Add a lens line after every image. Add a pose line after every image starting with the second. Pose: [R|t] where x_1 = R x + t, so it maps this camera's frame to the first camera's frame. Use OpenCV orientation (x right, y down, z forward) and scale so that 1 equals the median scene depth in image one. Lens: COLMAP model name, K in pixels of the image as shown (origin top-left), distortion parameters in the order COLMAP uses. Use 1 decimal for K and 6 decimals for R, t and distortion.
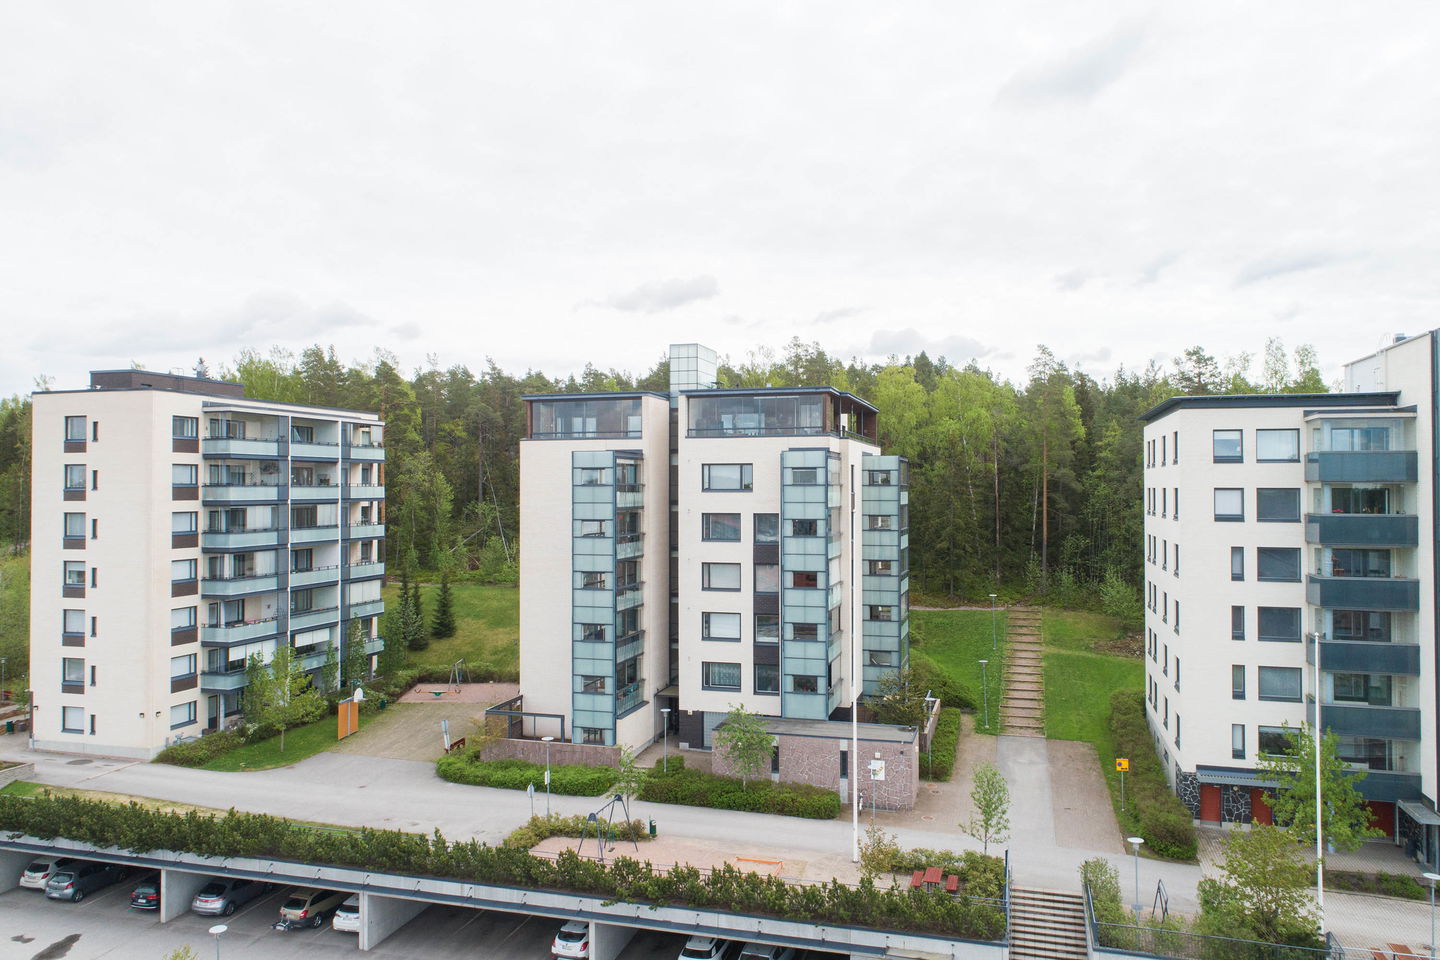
lens RADIAL K [[1014.6, 0, 729.1], [0, 1014.6, 475.5], [0, 0, 1]] dist [0.001250, 0.003745]
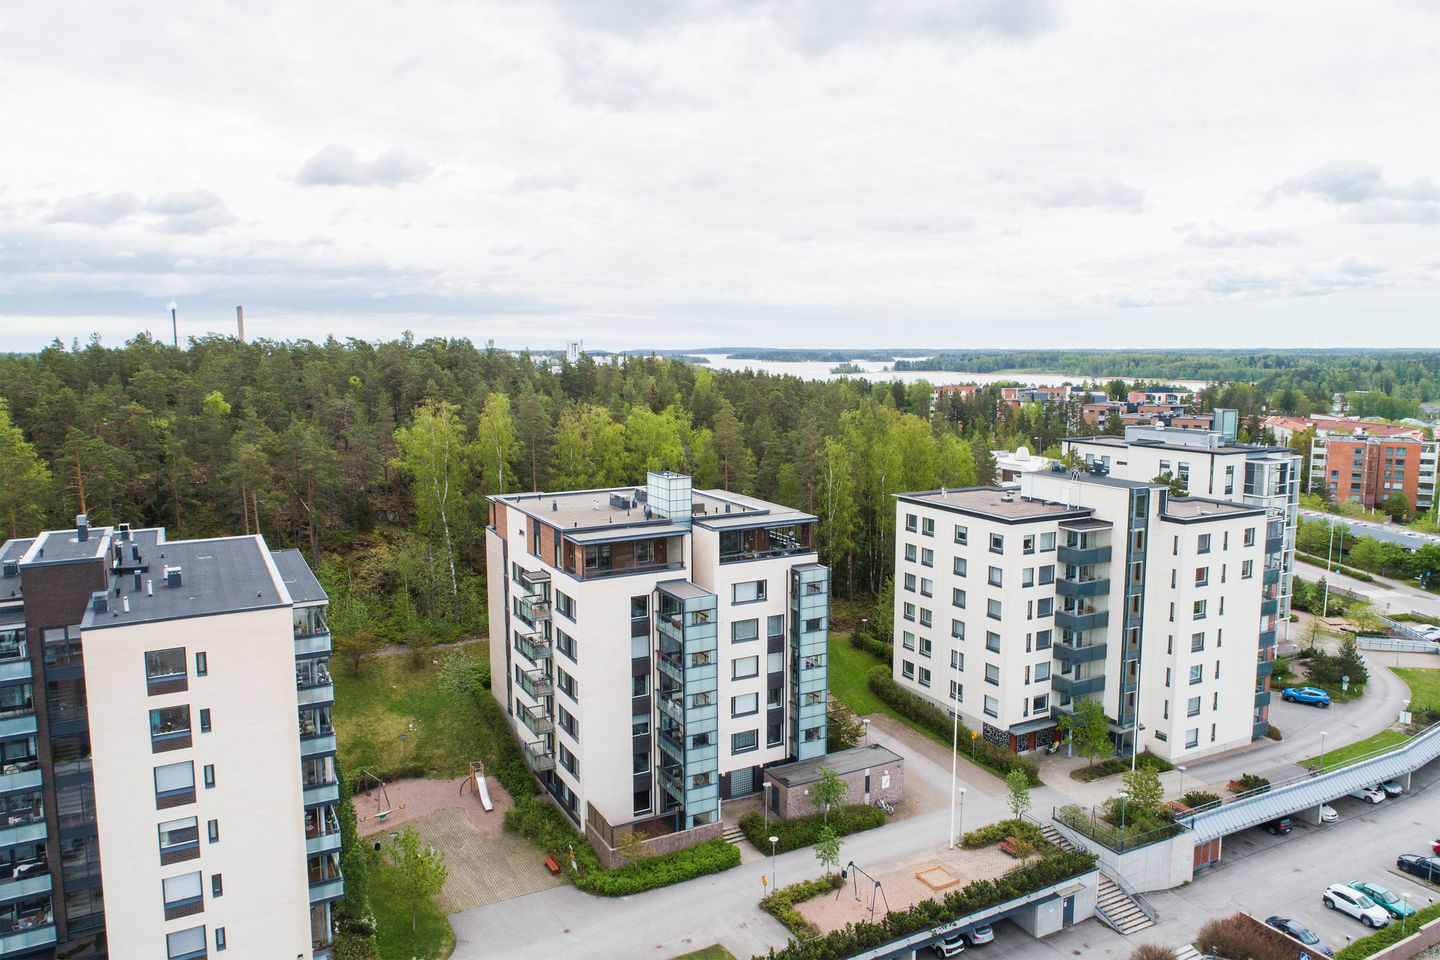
lens RADIAL K [[1014.6, 0, 729.1], [0, 1014.6, 475.5], [0, 0, 1]] dist [0.001250, 0.003745]
pose [[0.706483, -0.089411, 0.702060, -0.914506], [-0.005903, 0.991209, 0.132176, -0.316187], [-0.707706, -0.097524, 0.699744, 0.135951]]
